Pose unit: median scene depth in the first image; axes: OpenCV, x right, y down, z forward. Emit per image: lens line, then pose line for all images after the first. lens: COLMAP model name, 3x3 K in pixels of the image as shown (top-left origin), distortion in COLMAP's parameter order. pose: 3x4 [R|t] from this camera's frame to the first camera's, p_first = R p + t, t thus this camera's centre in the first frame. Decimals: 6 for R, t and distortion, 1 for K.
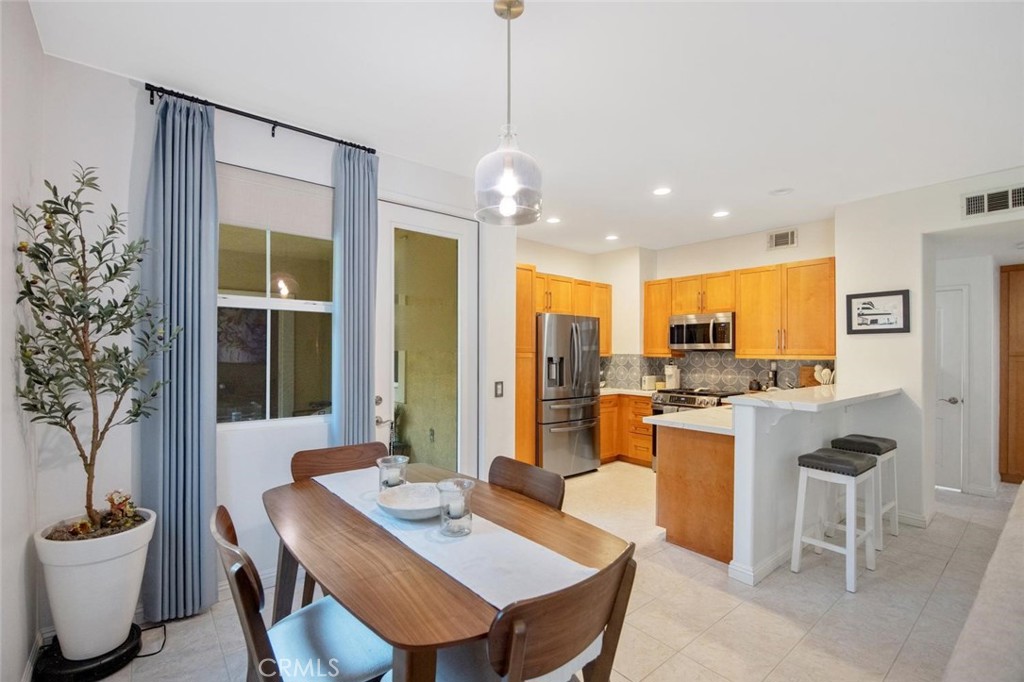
lens RADIAL K [[458.7, 0, 512.6], [0, 458.7, 350.0], [0, 0, 1]] dist [-0.001121, -0.000166]
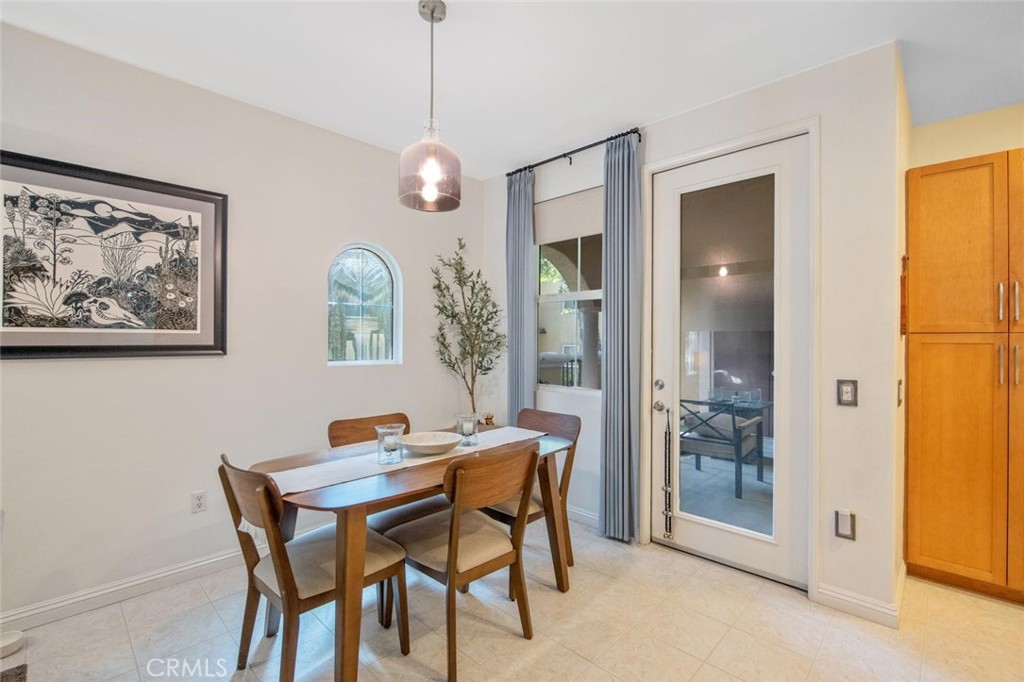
lens RADIAL K [[458.7, 0, 512.6], [0, 458.7, 350.0], [0, 0, 1]] dist [-0.001121, -0.000166]
pose [[0.104235, 0.013667, -0.994459, 0.595479], [-0.005071, 0.999900, 0.013211, 0.027254], [0.994540, 0.003665, 0.104294, 0.573151]]
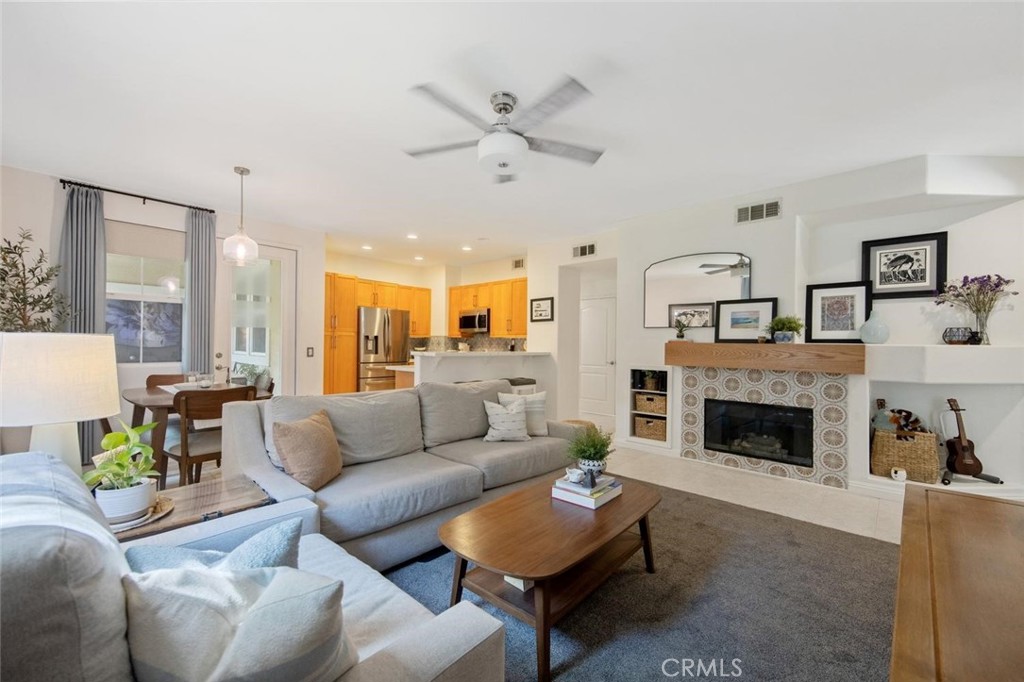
lens RADIAL K [[416.4, 0, 513.9], [0, 416.4, 343.5], [0, 0, 1]] dist [0.012629, -0.000404]
pose [[0.990897, 0.005260, 0.134517, 0.566560], [-0.005606, 0.999982, 0.002191, 0.053710], [-0.134504, -0.002925, 0.990909, -0.676203]]
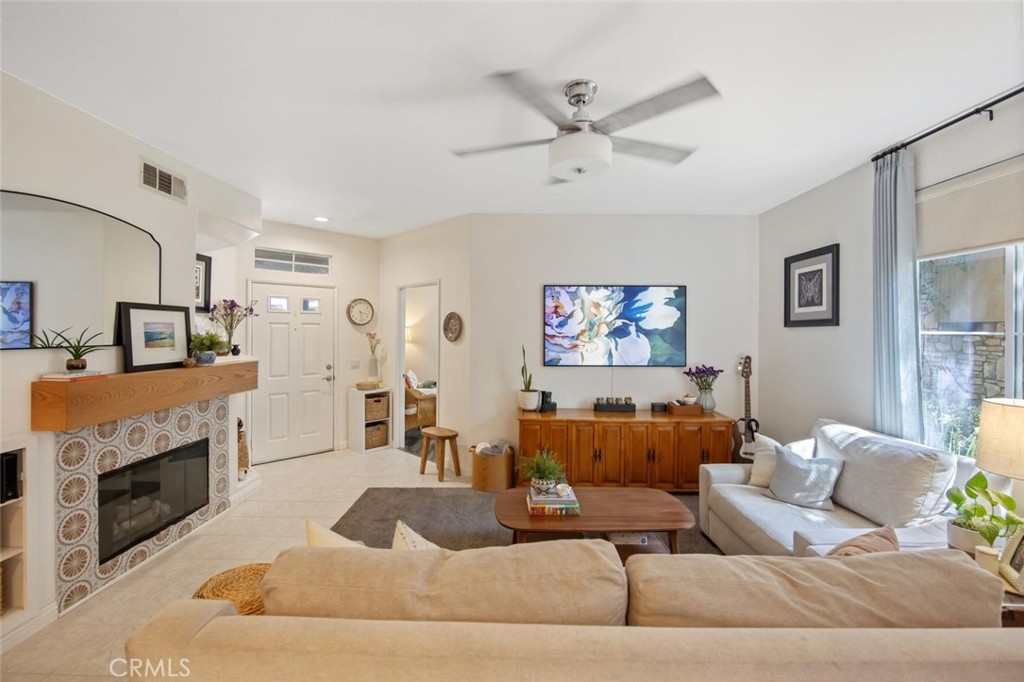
lens RADIAL K [[431.3, 0, 513.7], [0, 431.3, 331.1], [0, 0, 1]] dist [-0.013970, 0.000006]
pose [[-0.769835, -0.012459, 0.638122, 0.311065], [-0.013054, 0.999908, 0.003774, -0.038594], [-0.638110, -0.005424, -0.769926, 0.674606]]
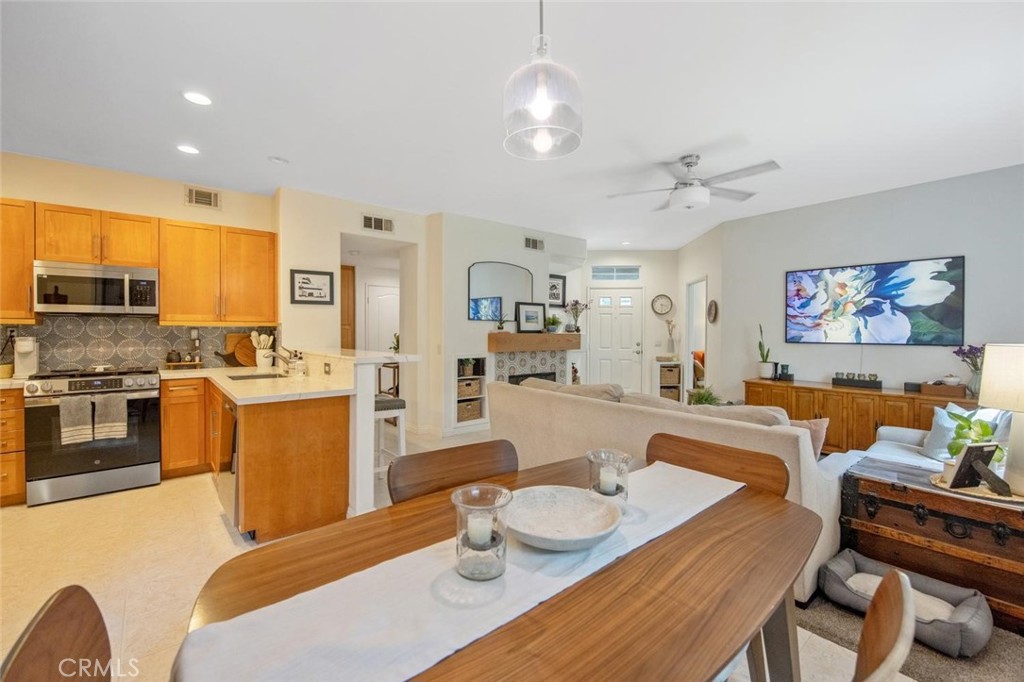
lens RADIAL K [[431.3, 0, 513.7], [0, 431.3, 331.1], [0, 0, 1]] dist [-0.013970, 0.000006]
pose [[-0.011917, -0.008749, 0.999891, -0.437332], [-0.005974, 0.999944, 0.008678, 0.027019], [-0.999911, -0.005870, -0.011969, 0.565143]]
